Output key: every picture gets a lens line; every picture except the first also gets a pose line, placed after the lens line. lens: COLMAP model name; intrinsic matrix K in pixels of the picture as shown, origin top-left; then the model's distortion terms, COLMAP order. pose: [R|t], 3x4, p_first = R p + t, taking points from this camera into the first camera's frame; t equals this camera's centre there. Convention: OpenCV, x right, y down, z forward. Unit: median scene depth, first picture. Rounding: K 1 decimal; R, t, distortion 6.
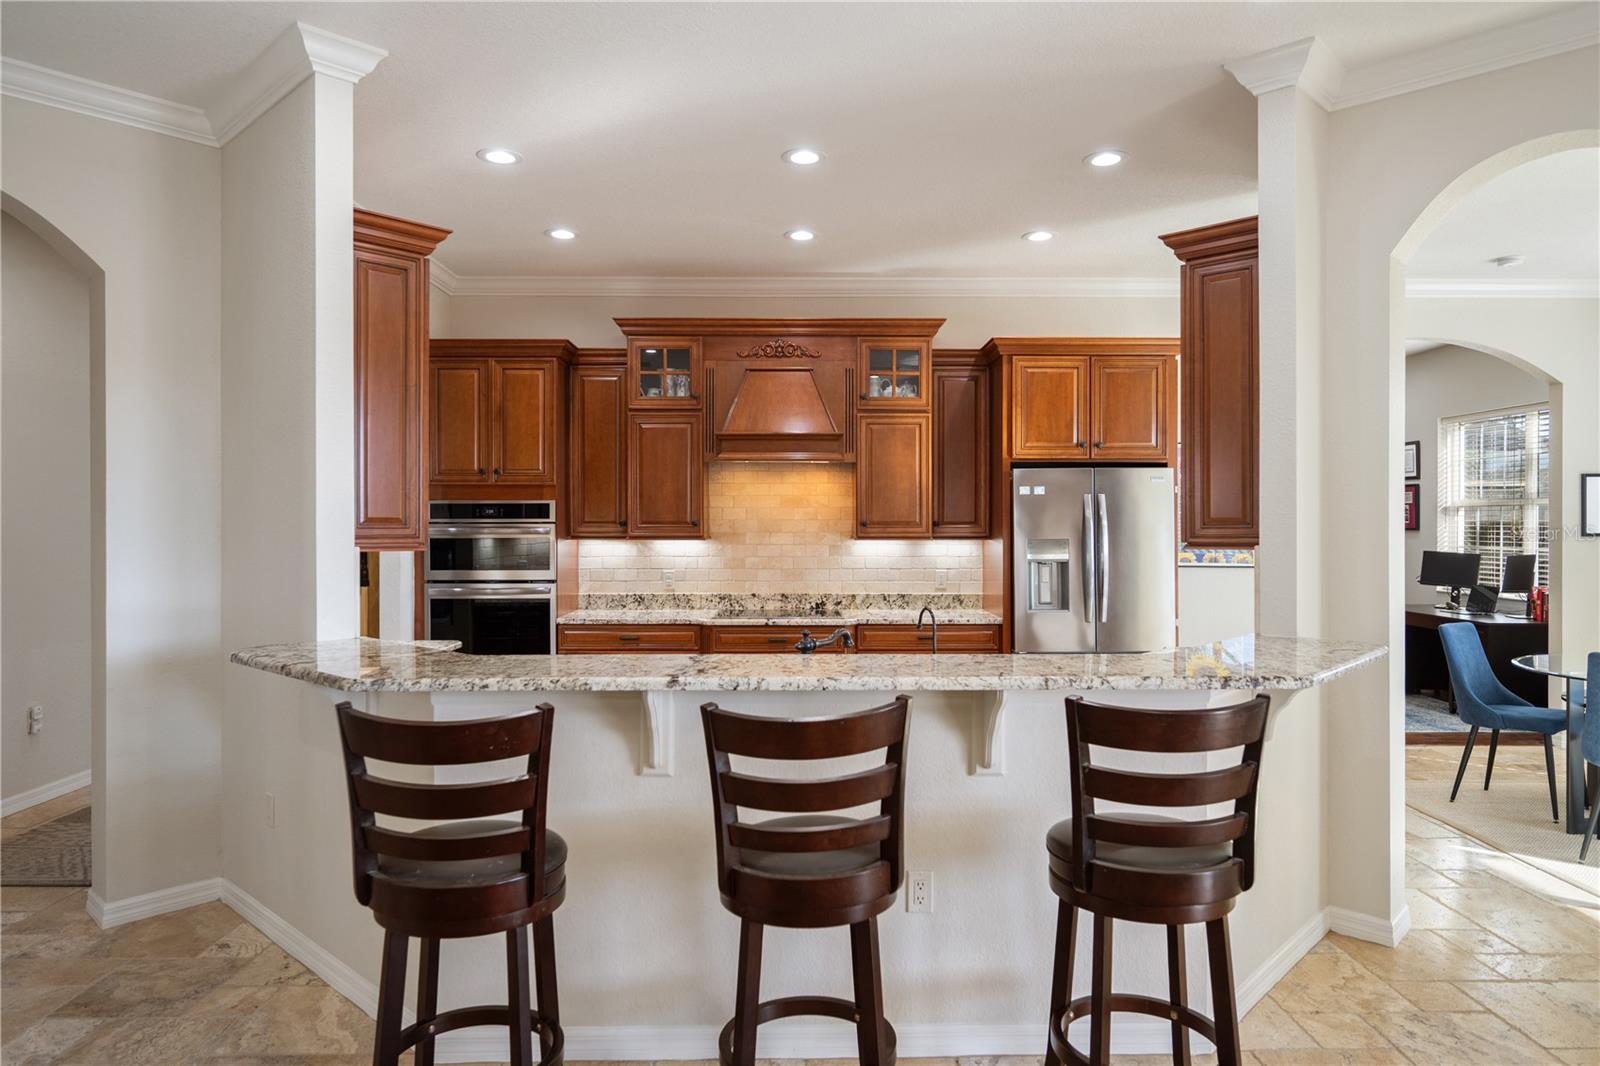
lens RADIAL K [[1007.7, 0, 800.0], [0, 1007.7, 533.0], [0, 0, 1]] dist [-0.007934, -0.000566]
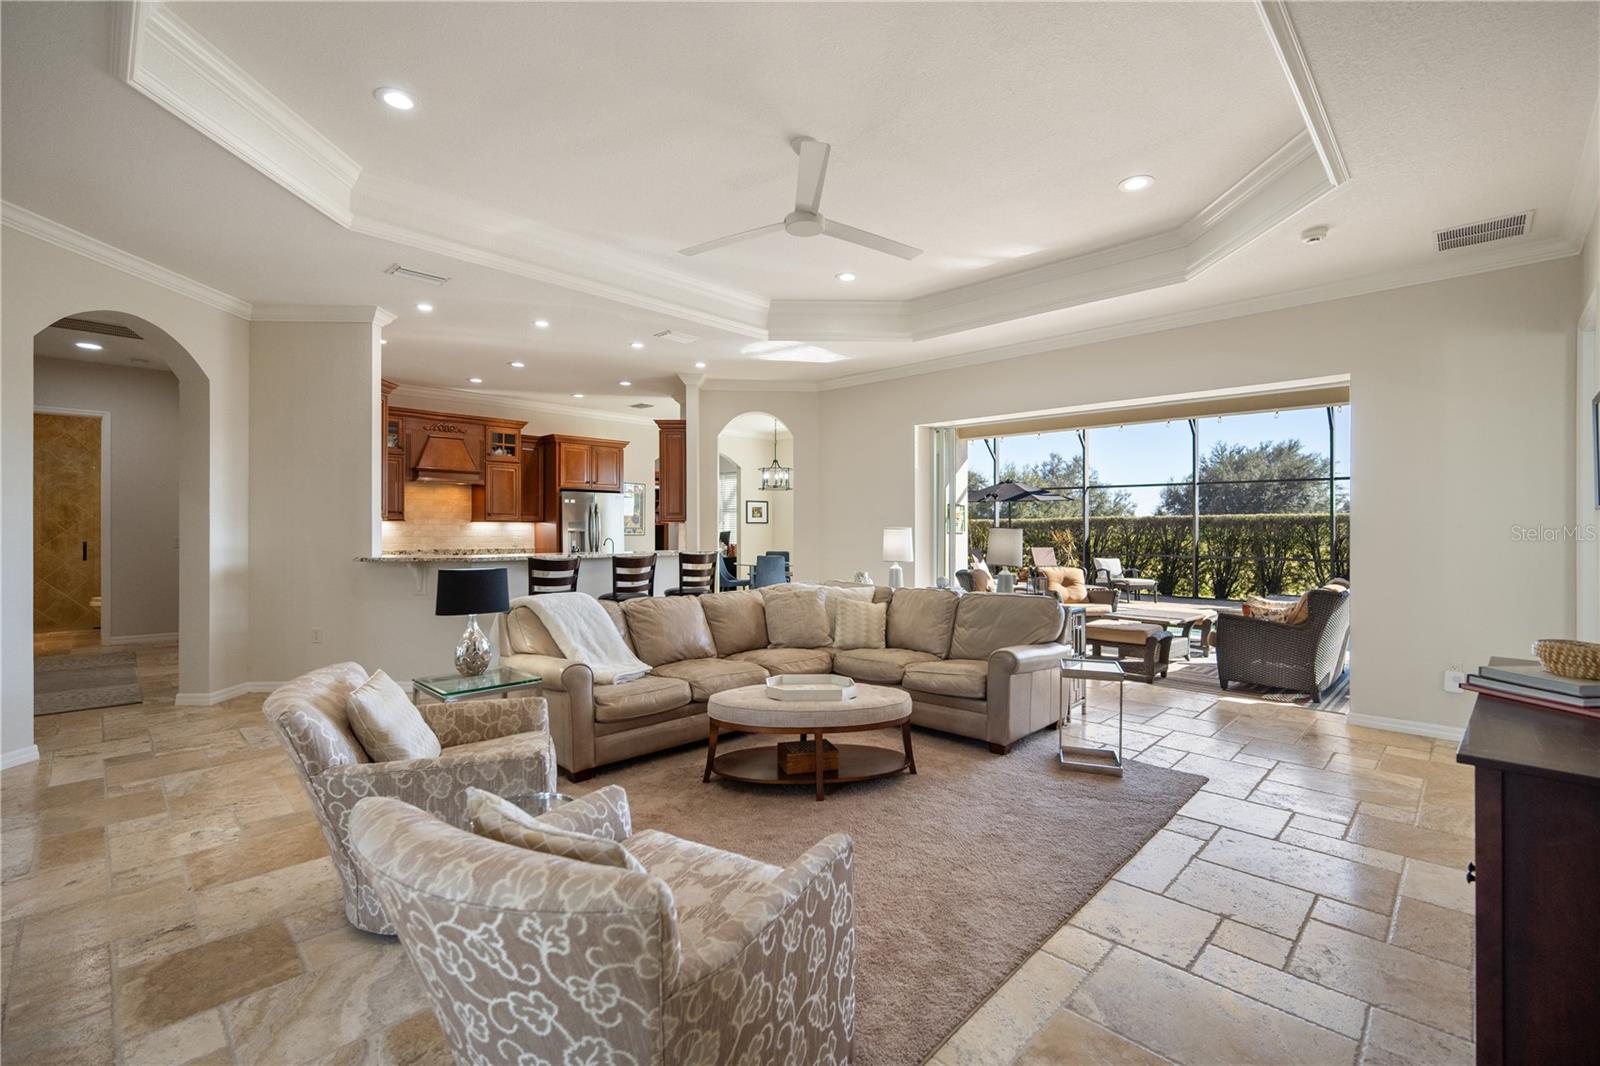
lens RADIAL K [[693.0, 0, 800.0], [0, 693.0, 533.0], [0, 0, 1]] dist [0.000297, 0.000045]
pose [[0.707632, -0.002225, 0.706578, -0.506714], [0.001107, 0.999997, 0.002040, 0.028091], [-0.706580, -0.000662, 0.707632, -0.500135]]
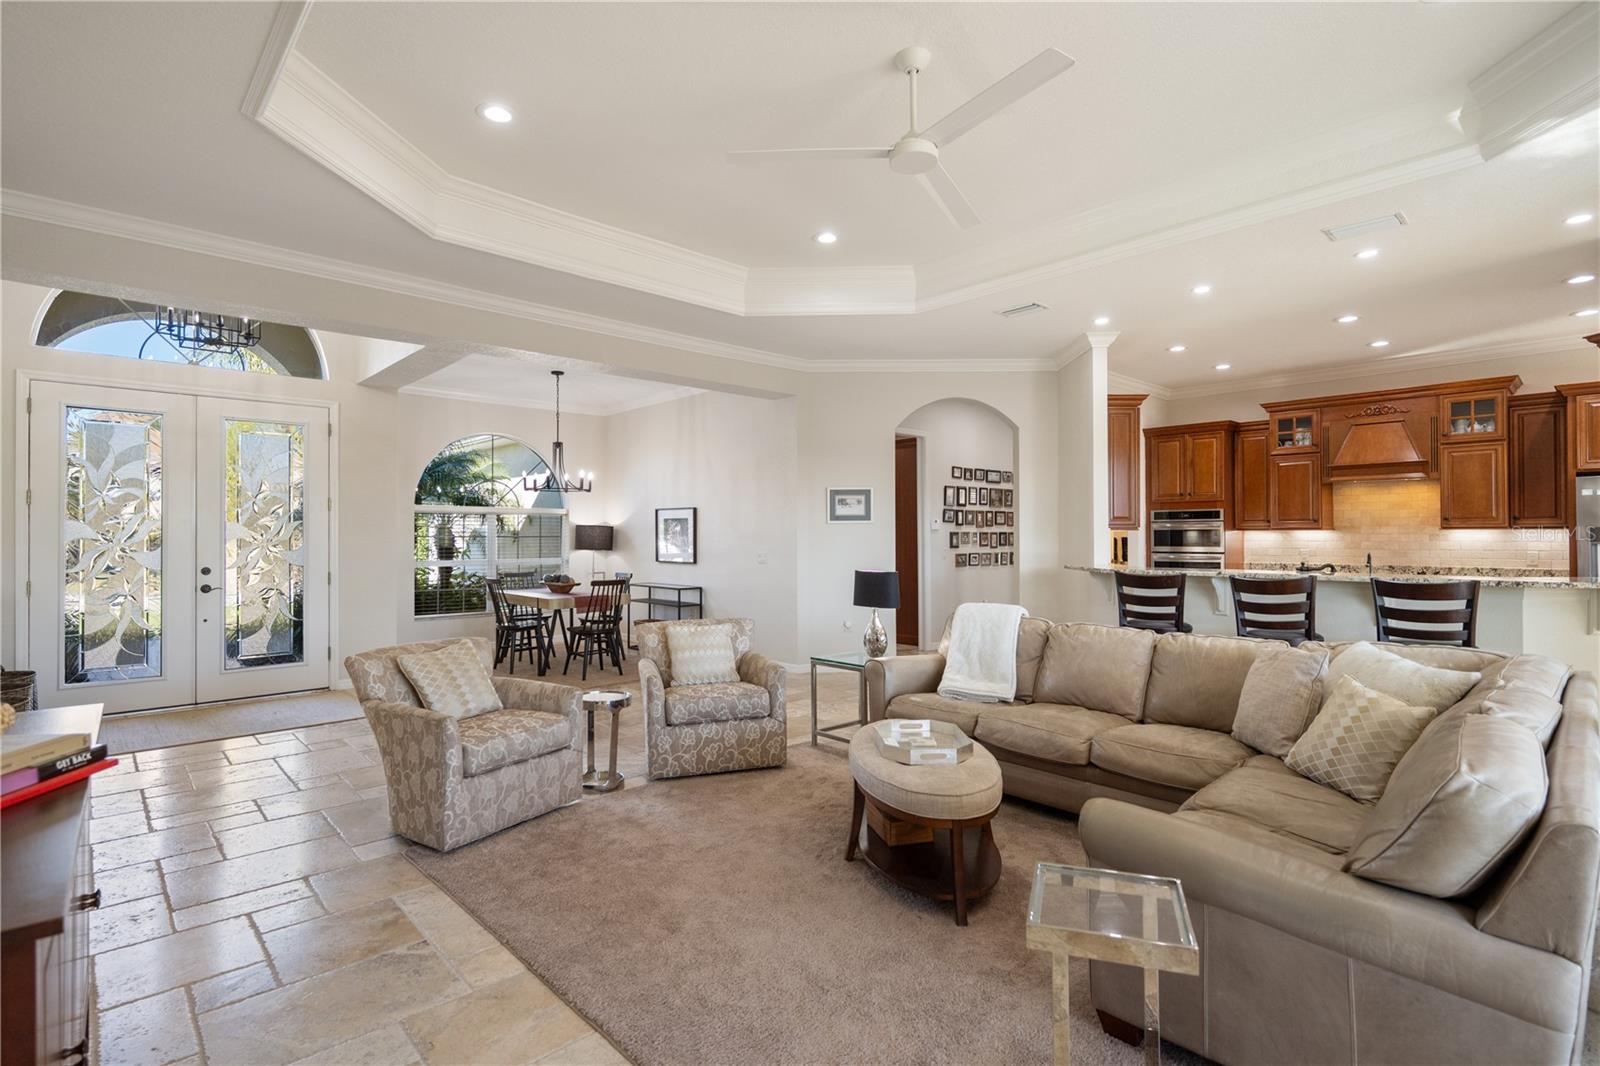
lens RADIAL K [[767.5, 0, 800.0], [0, 767.5, 533.0], [0, 0, 1]] dist [0.001240, 0.000235]
pose [[0.676296, -0.003721, -0.736620, 0.256677], [-0.005689, 0.999931, -0.010275, 0.030027], [0.736608, 0.011140, 0.676228, -0.494698]]
